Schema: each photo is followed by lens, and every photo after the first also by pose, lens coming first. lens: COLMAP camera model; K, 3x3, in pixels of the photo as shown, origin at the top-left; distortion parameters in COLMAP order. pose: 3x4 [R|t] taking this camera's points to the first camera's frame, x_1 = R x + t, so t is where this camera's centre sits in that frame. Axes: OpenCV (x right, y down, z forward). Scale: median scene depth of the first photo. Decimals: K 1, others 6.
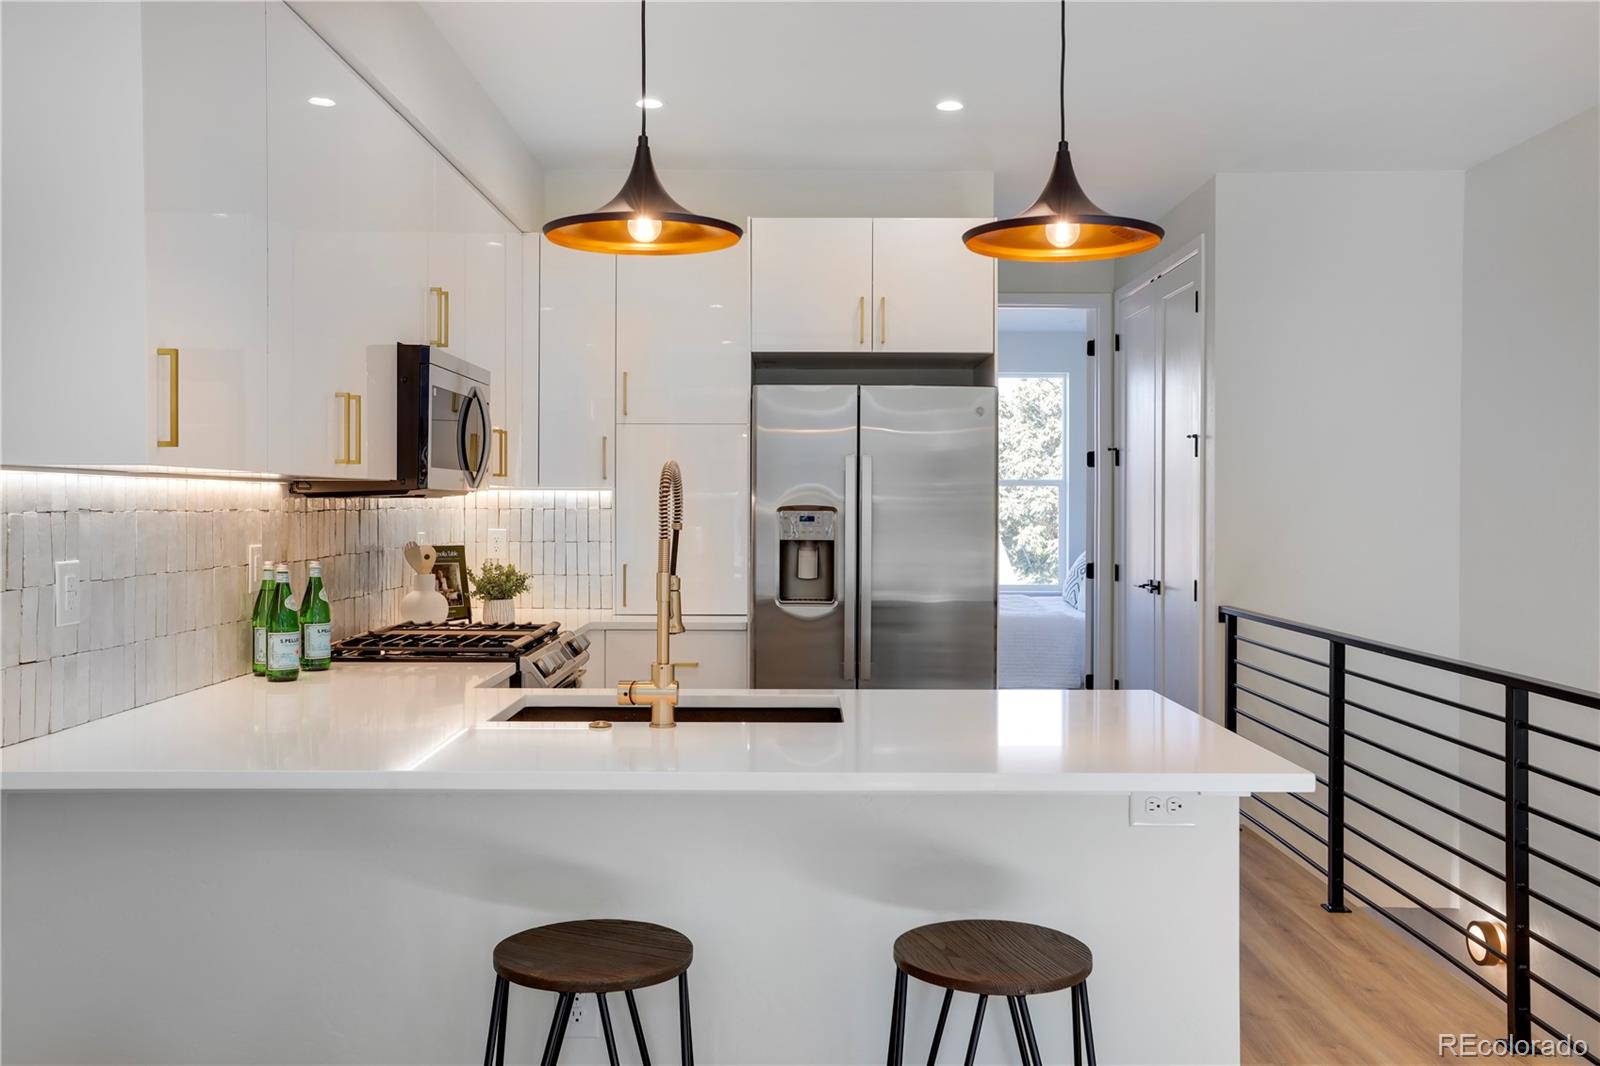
lens RADIAL K [[1391.0, 0, 812.6], [0, 1391.0, 517.8], [0, 0, 1]] dist [0.104617, 0.002949]
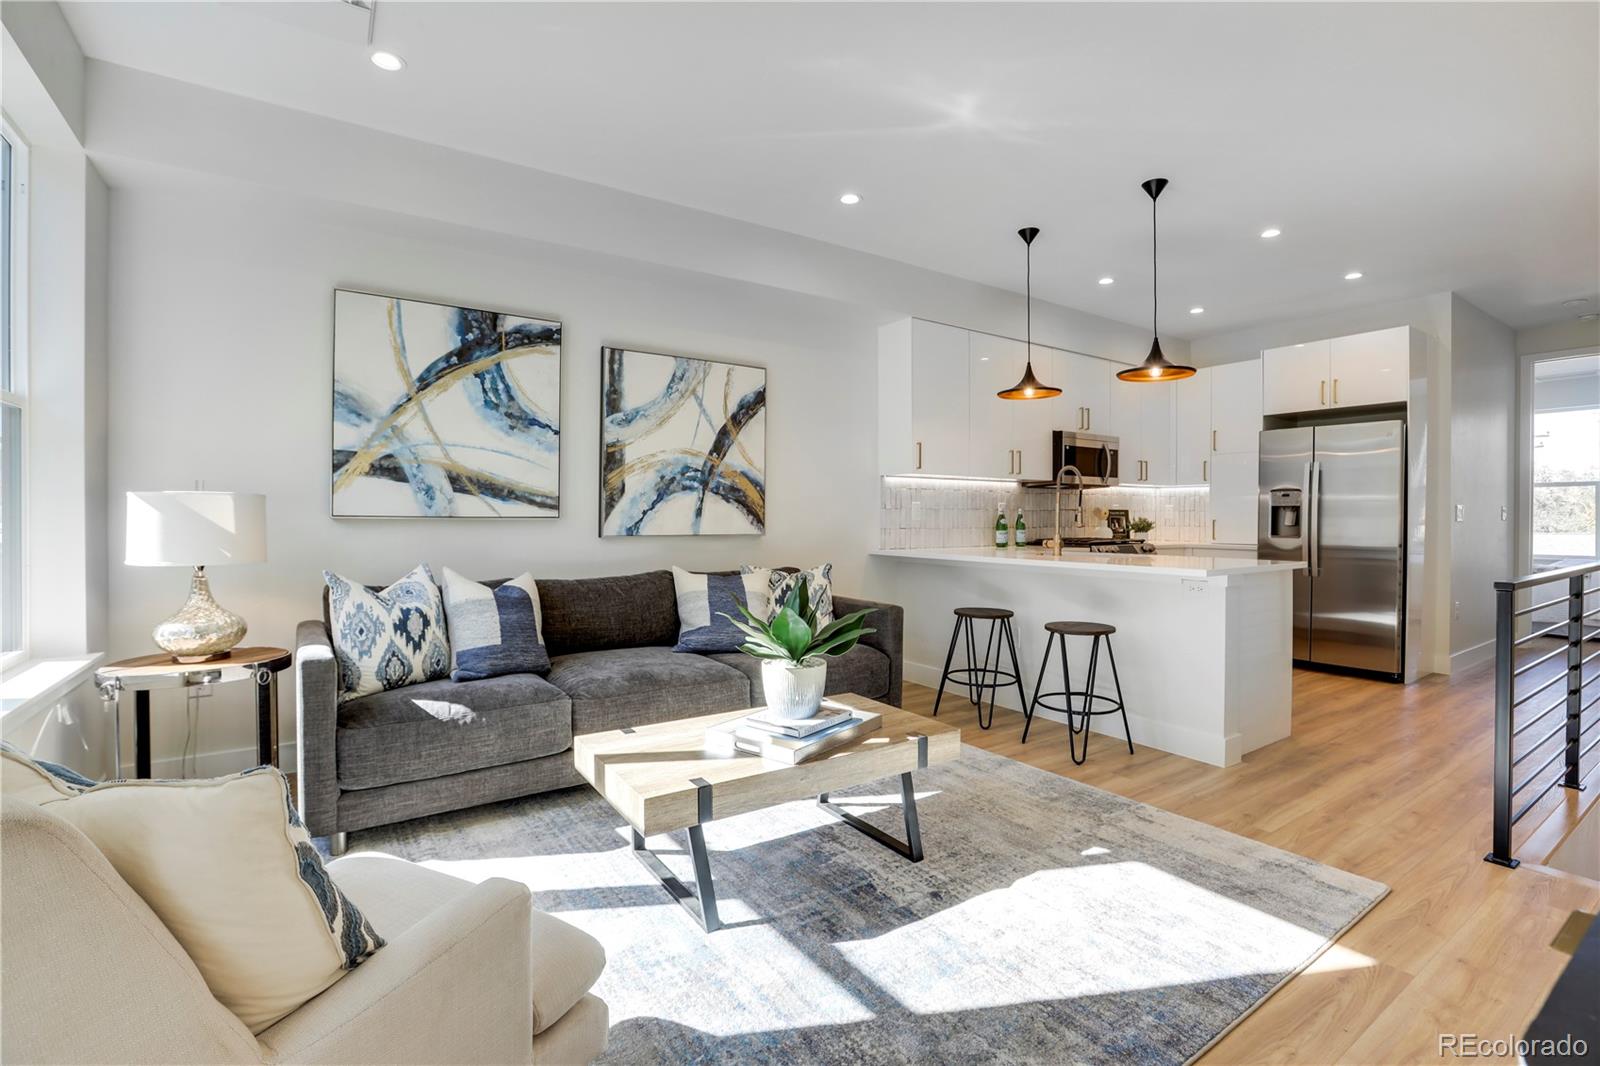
lens RADIAL K [[737.8, 0, 799.5], [0, 737.8, 517.4], [0, 0, 1]] dist [-0.039964, 0.007020]
pose [[0.556986, 0.002218, -0.830519, 0.480890], [-0.008198, 0.999962, -0.002827, 0.041206], [0.830481, 0.008383, 0.556984, -0.168139]]
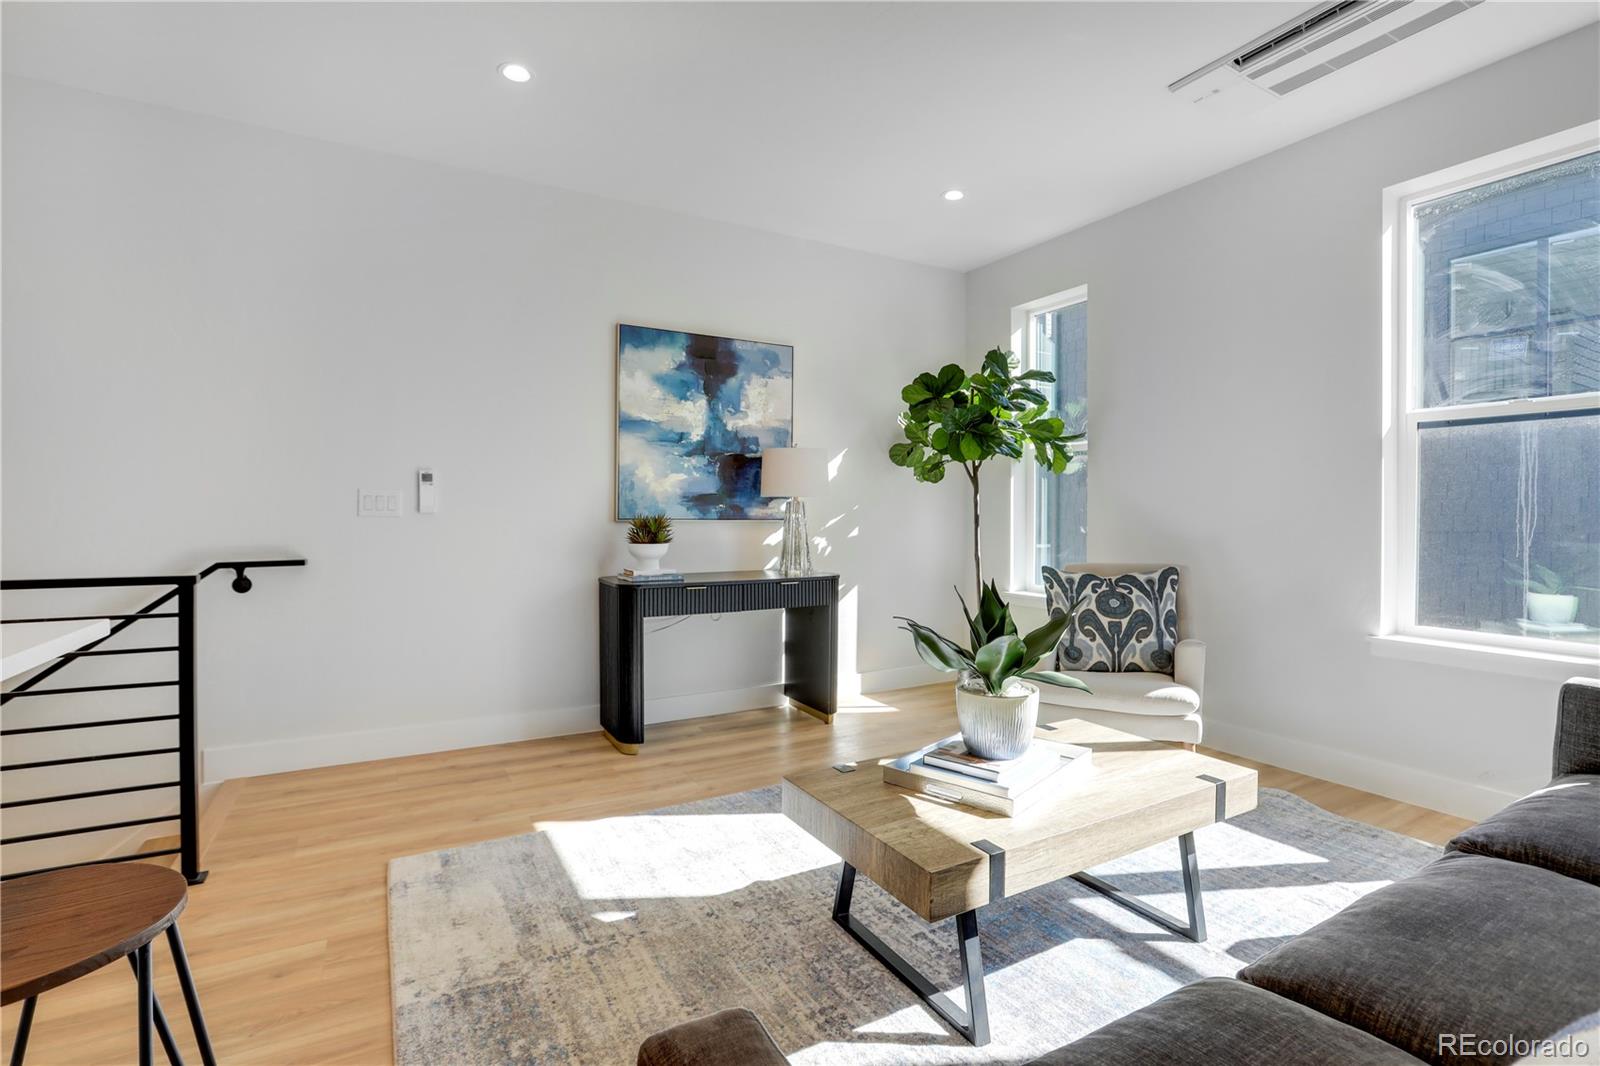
lens RADIAL K [[737.8, 0, 809.5], [0, 737.8, 521.6], [0, 0, 1]] dist [-0.039964, 0.007020]
pose [[-0.498143, -0.011665, 0.867016, -0.192941], [0.000977, 0.999901, 0.014014, 0.042777], [-0.867094, 0.007828, -0.498083, 0.364082]]
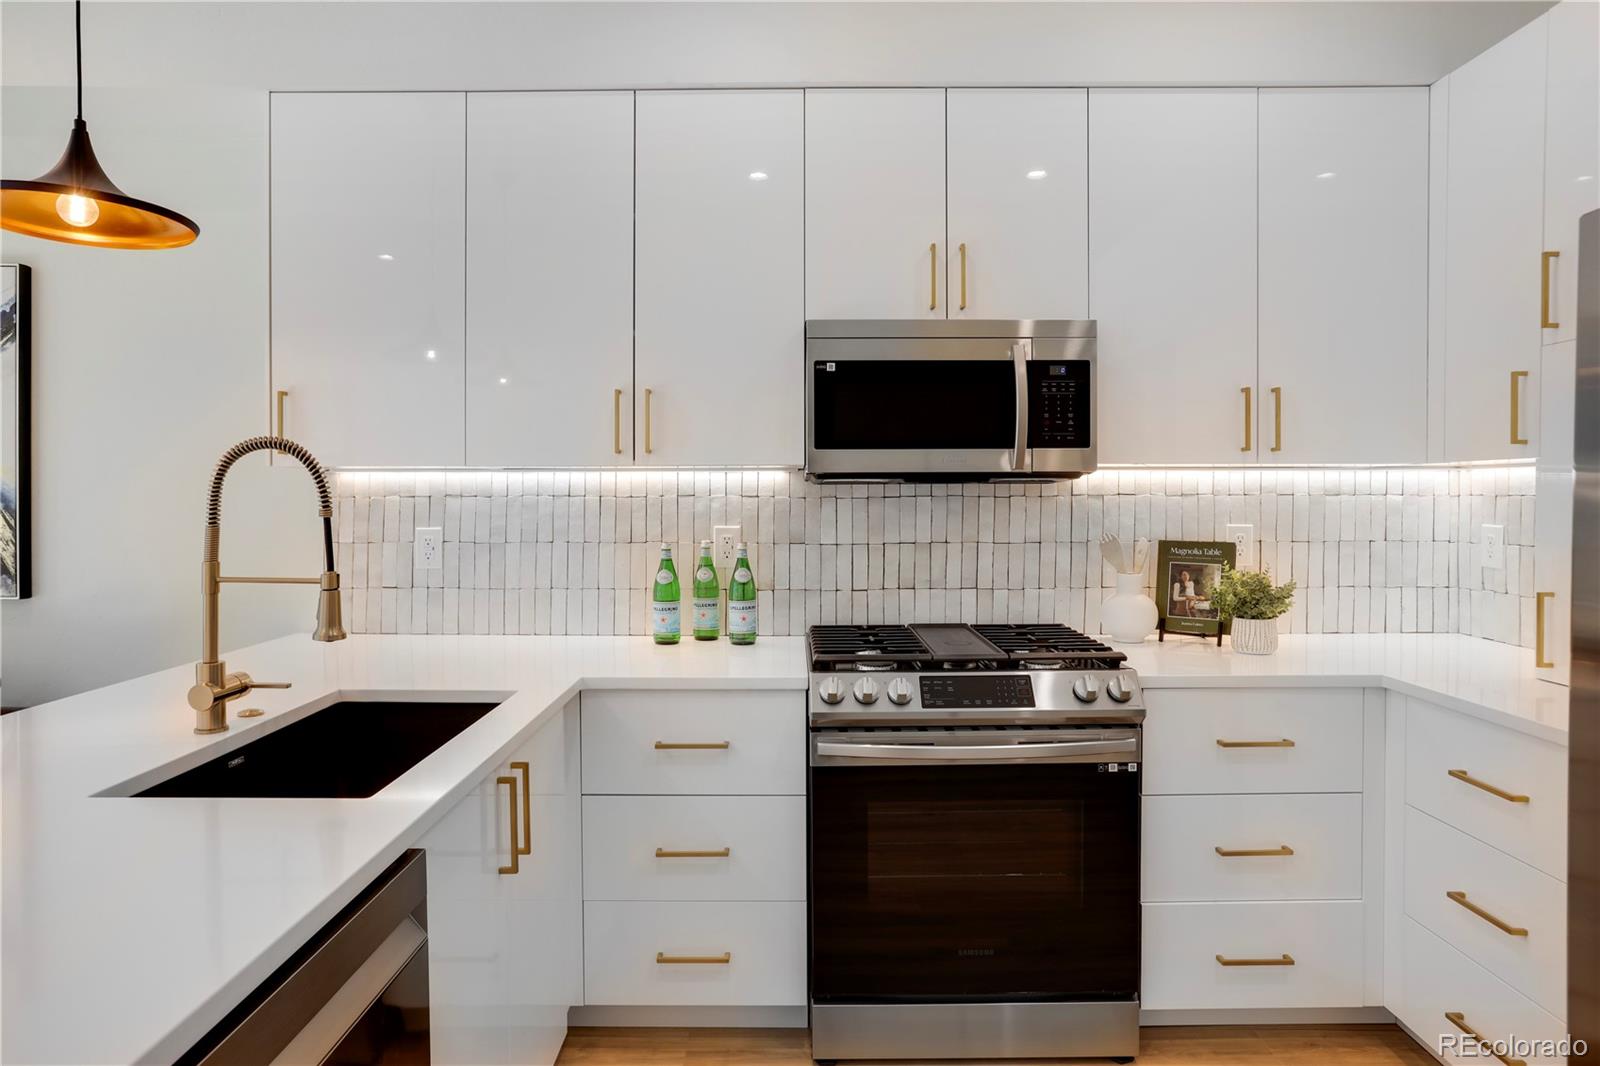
lens RADIAL K [[930.1, 0, 801.5], [0, 930.1, 502.5], [0, 0, 1]] dist [-0.031125, 0.016501]
pose [[-0.008734, 0.003410, -0.999956, 0.265585], [-0.007629, 0.999965, 0.003476, -0.002514], [0.999933, 0.007659, -0.008708, 0.764360]]
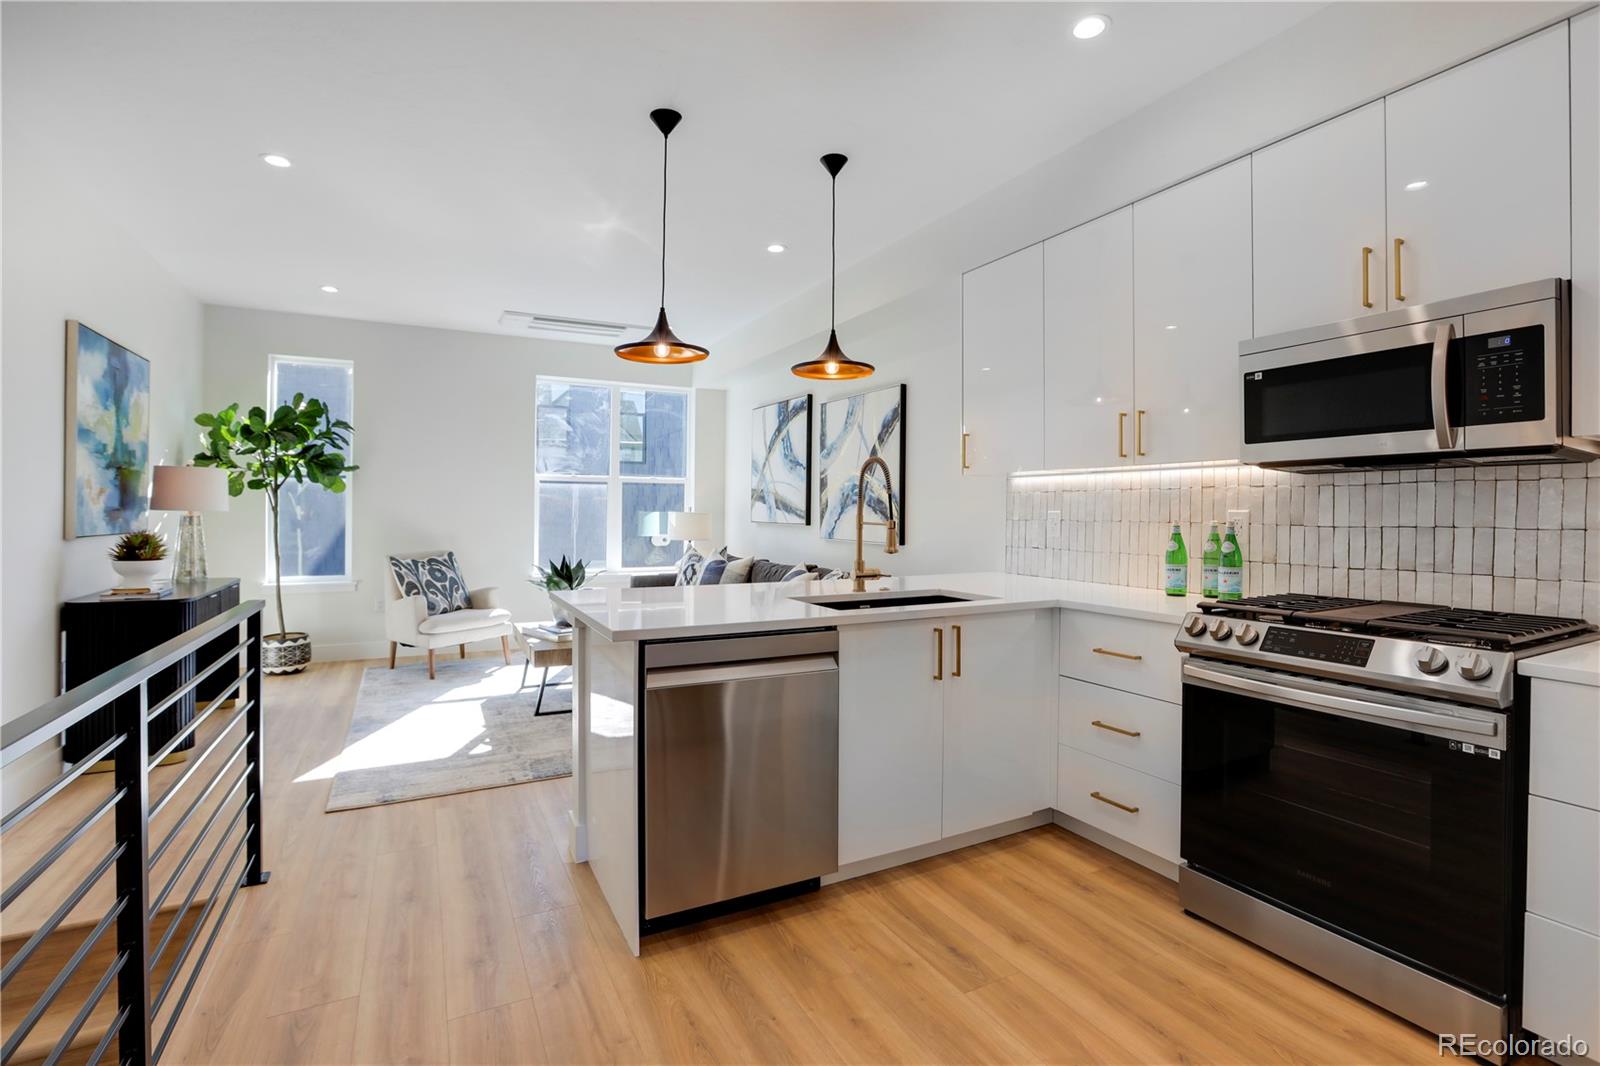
lens RADIAL K [[737.8, 0, 794.6], [0, 737.8, 501.2], [0, 0, 1]] dist [-0.039964, 0.007020]
pose [[-0.890625, -0.014501, -0.454507, 0.253688], [-0.012016, 0.999893, -0.008355, 0.015323], [0.454579, -0.001980, -0.890704, 1.045671]]
